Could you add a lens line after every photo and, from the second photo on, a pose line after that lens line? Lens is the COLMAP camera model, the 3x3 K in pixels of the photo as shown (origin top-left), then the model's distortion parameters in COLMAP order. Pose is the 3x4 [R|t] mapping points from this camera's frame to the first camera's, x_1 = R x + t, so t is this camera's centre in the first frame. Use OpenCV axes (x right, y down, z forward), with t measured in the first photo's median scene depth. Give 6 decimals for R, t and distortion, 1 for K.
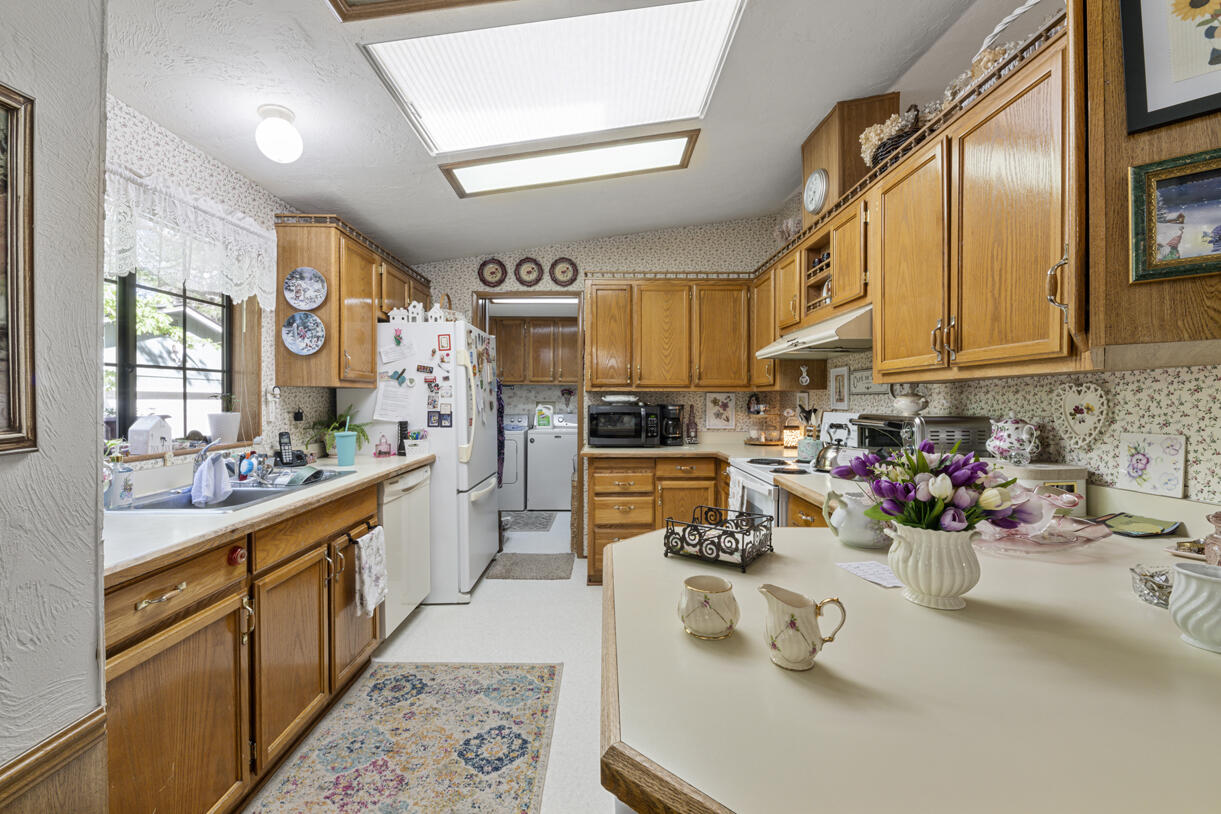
lens RADIAL K [[502.7, 0, 612.3], [0, 502.7, 401.2], [0, 0, 1]] dist [-0.001103, -0.002482]
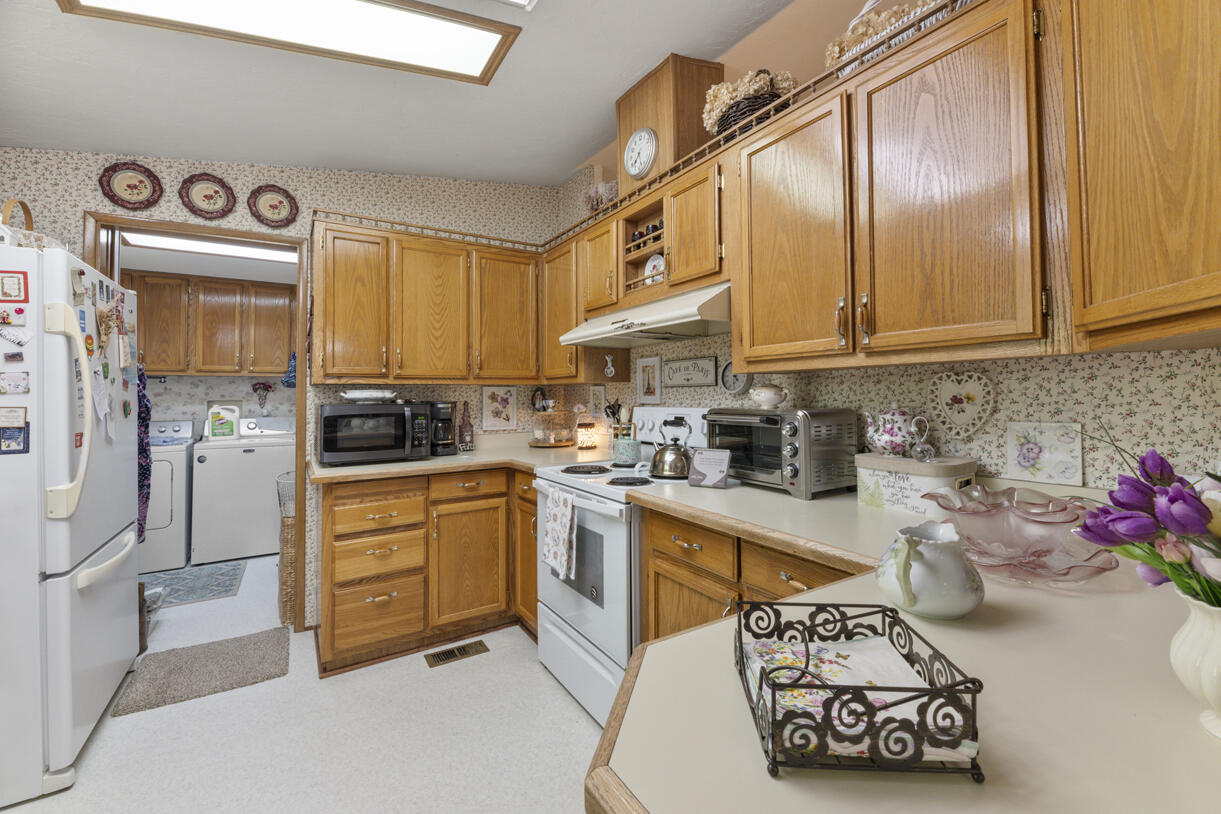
lens RADIAL K [[502.7, 0, 606.9], [0, 502.7, 381.5], [0, 0, 1]] dist [-0.001103, -0.002482]
pose [[0.855156, 0.004376, 0.518352, -0.078025], [0.011891, 0.999536, -0.028055, 0.000728], [-0.518234, 0.030155, 0.854707, 0.253928]]
